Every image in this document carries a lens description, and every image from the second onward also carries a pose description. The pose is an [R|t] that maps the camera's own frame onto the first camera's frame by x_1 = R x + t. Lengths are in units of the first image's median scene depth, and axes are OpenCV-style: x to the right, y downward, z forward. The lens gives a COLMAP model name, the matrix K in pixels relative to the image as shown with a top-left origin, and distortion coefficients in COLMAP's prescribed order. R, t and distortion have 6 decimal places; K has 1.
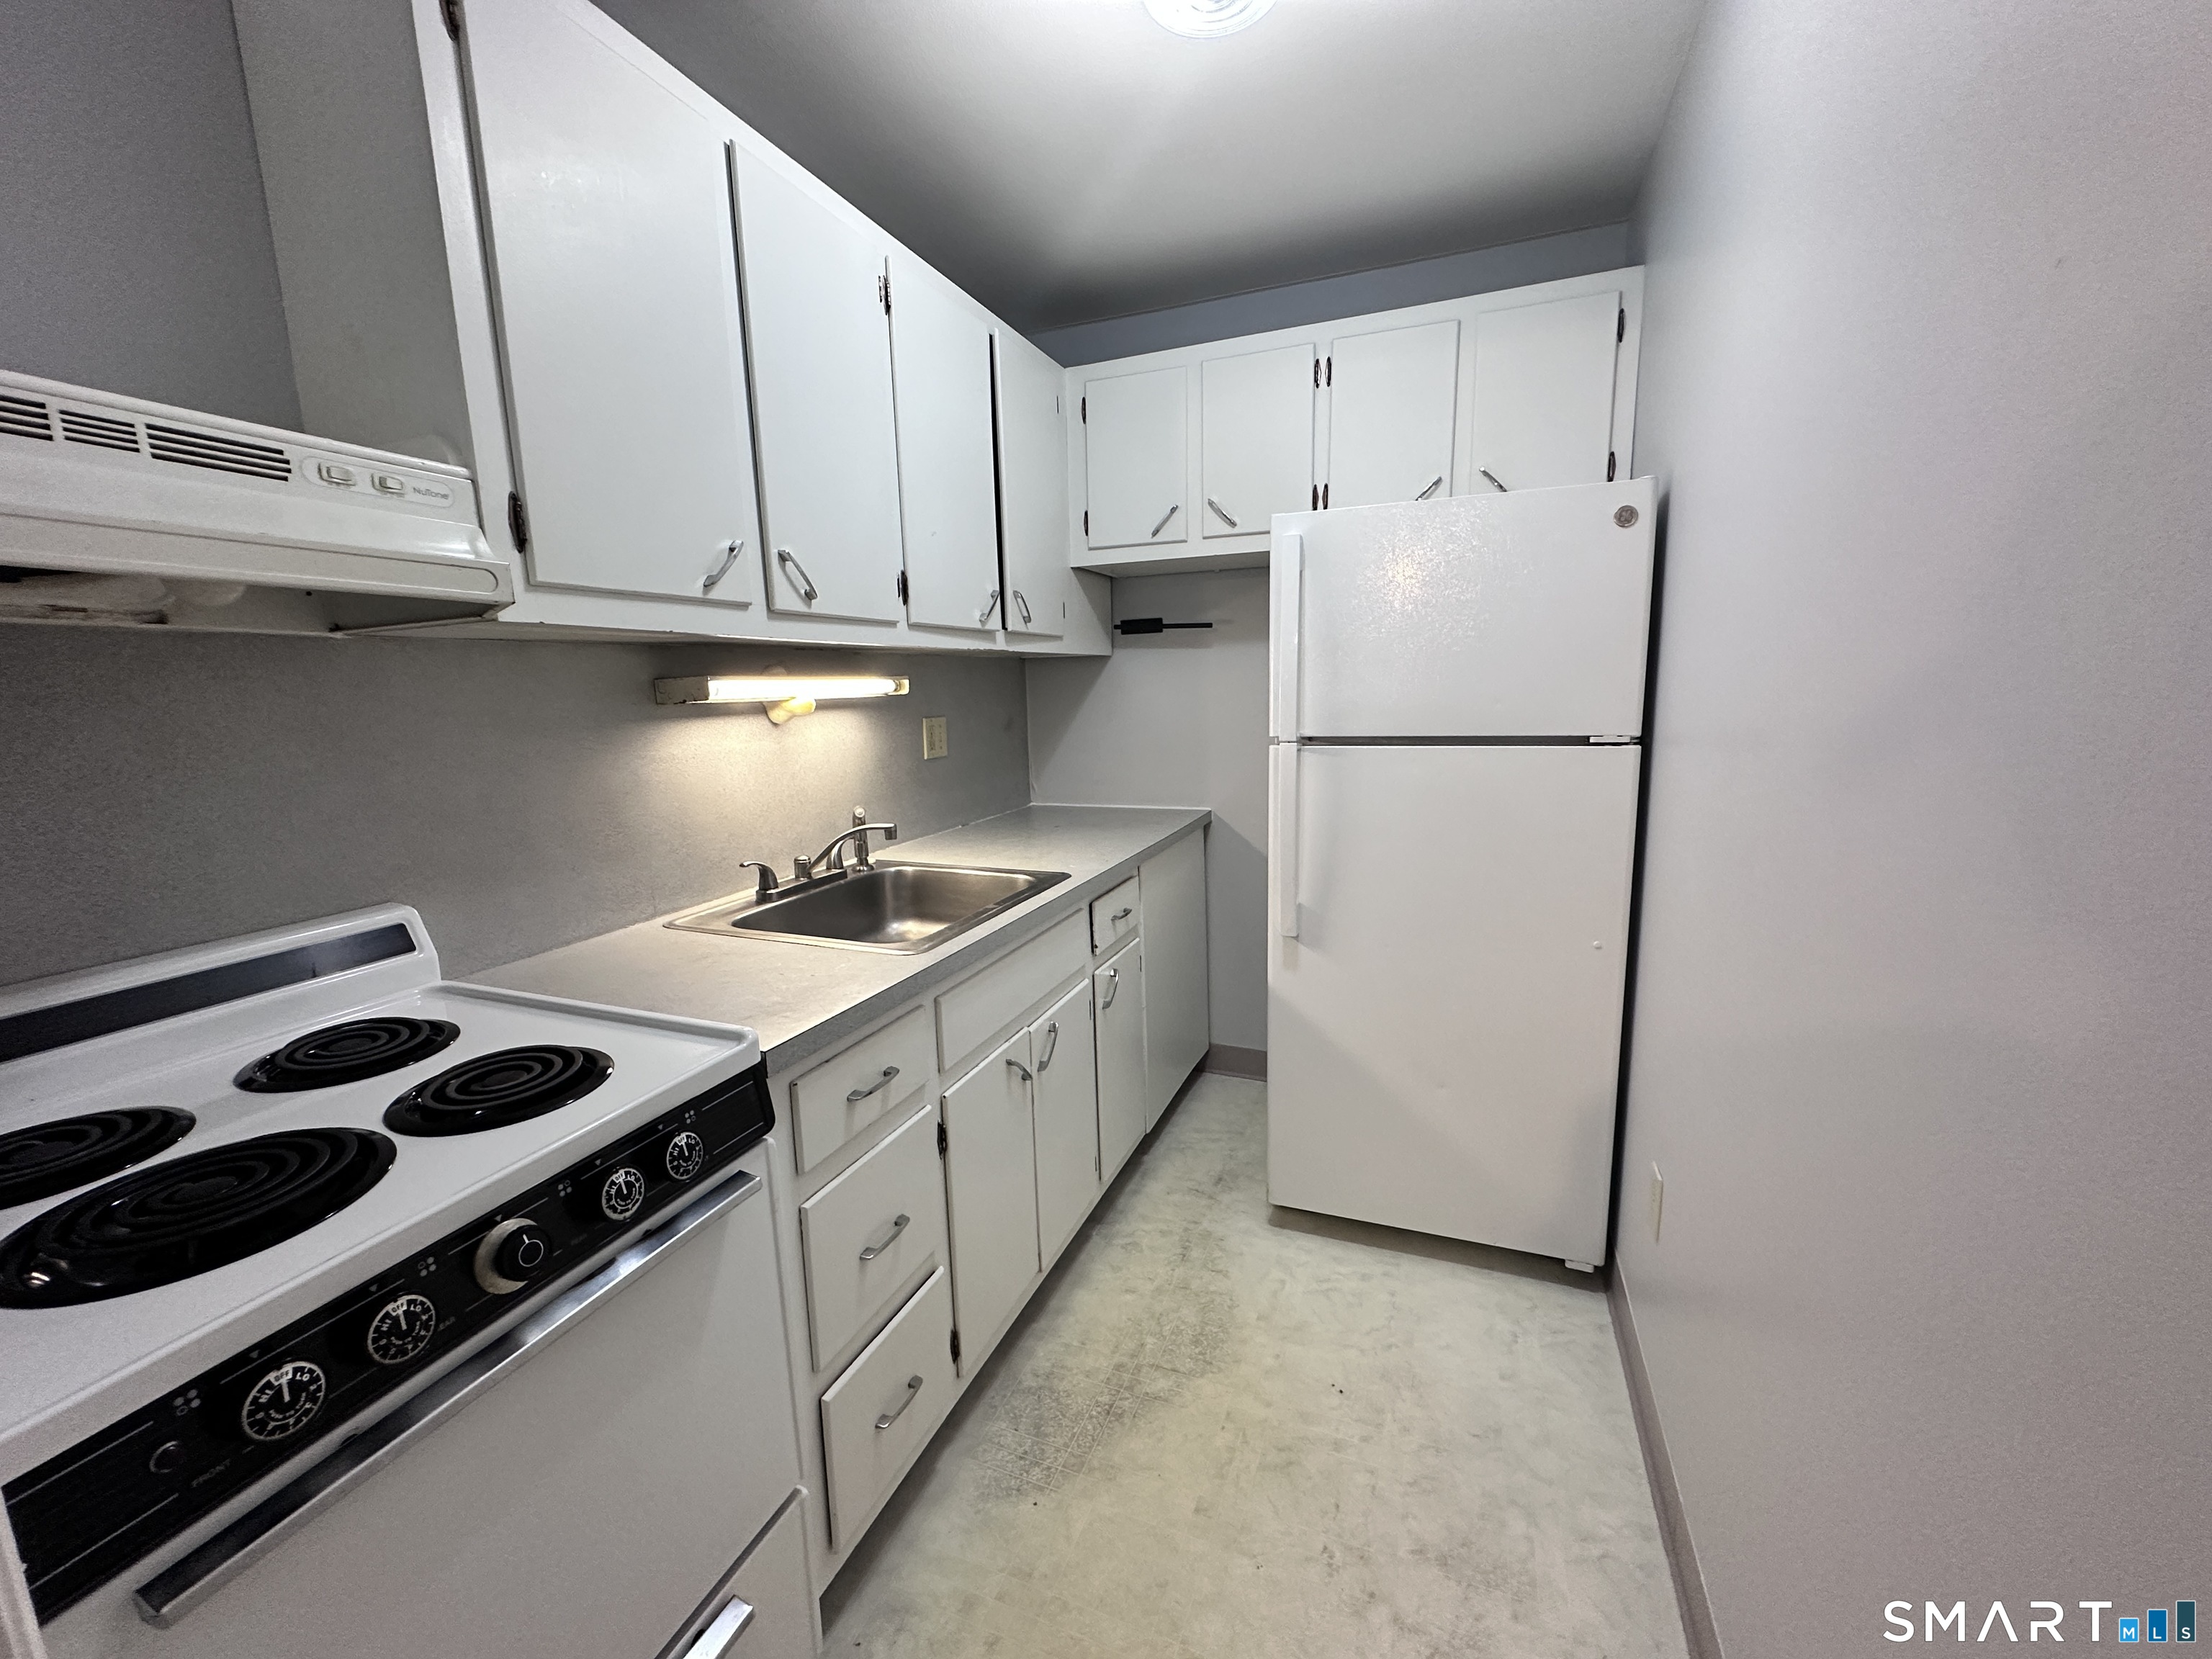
lens RADIAL K [[880.8, 0, 1106.5], [0, 880.8, 830.7], [0, 0, 1]] dist [-0.011753, -0.000145]
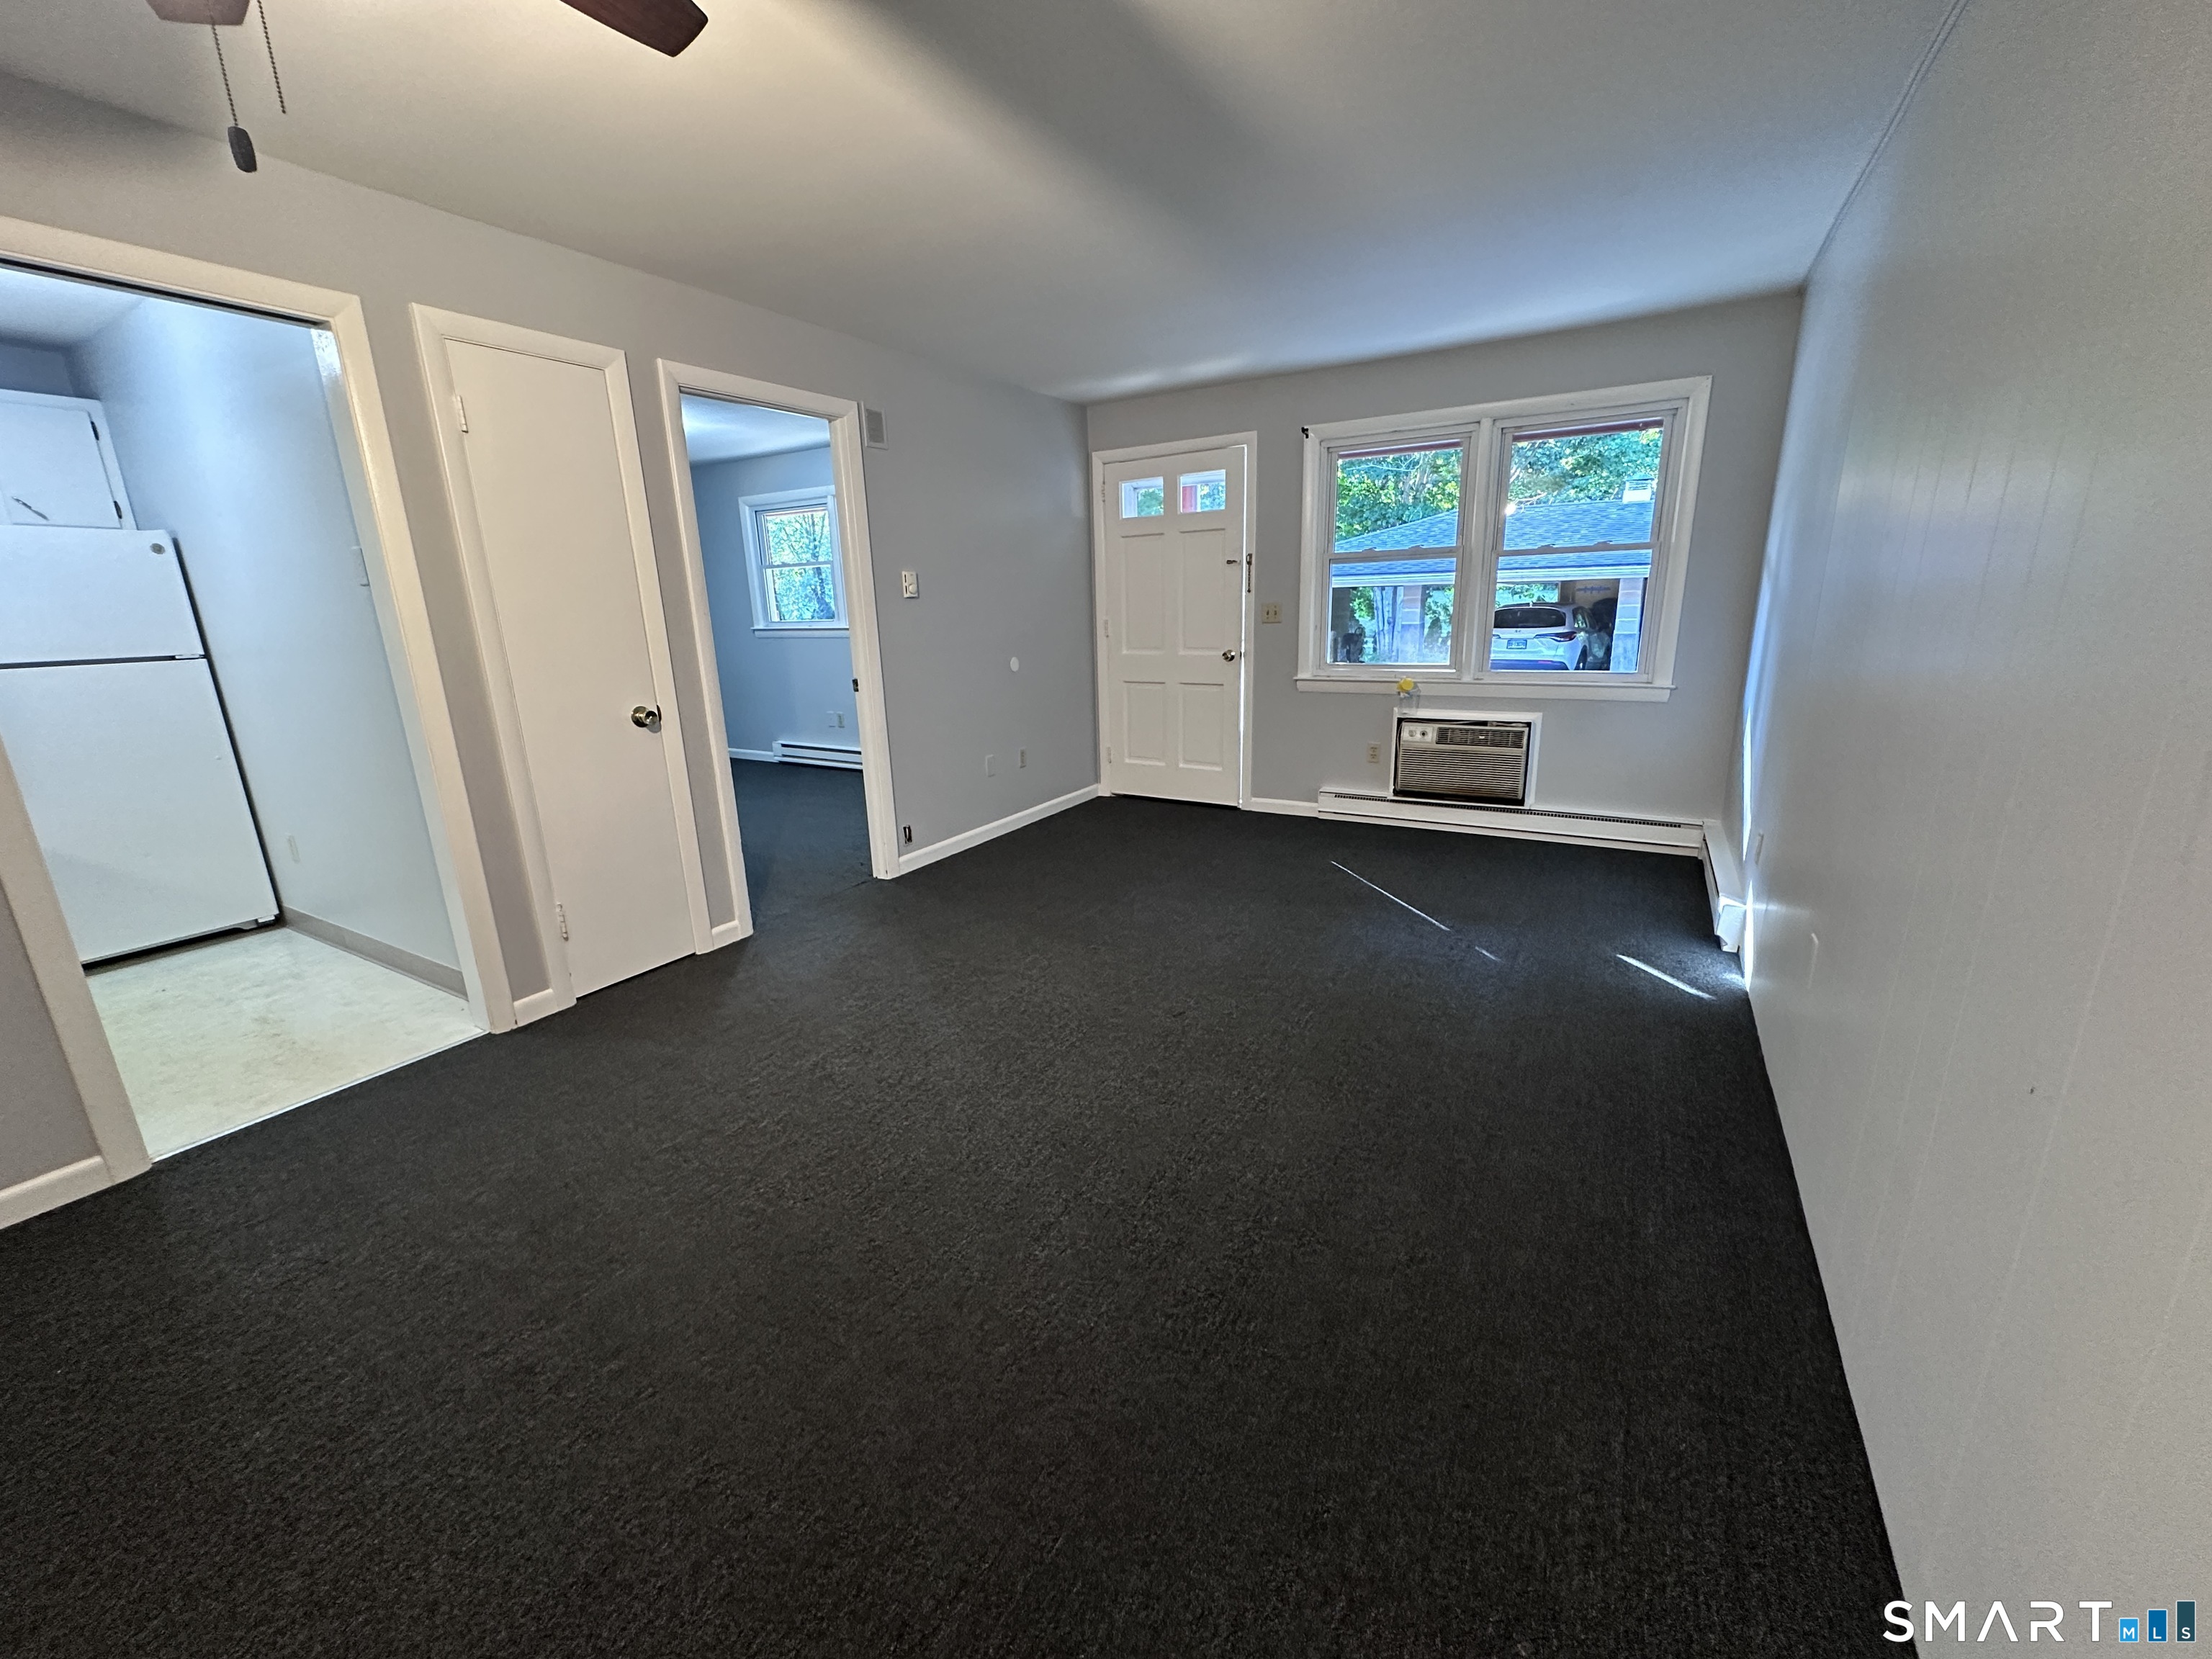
lens RADIAL K [[880.8, 0, 1107.6], [0, 880.8, 831.4], [0, 0, 1]] dist [-0.011753, -0.000145]
pose [[0.149111, -0.231685, 0.961295, -1.164878], [0.184915, 0.961547, 0.203063, 0.276362], [-0.971376, 0.147479, 0.186220, -1.426581]]
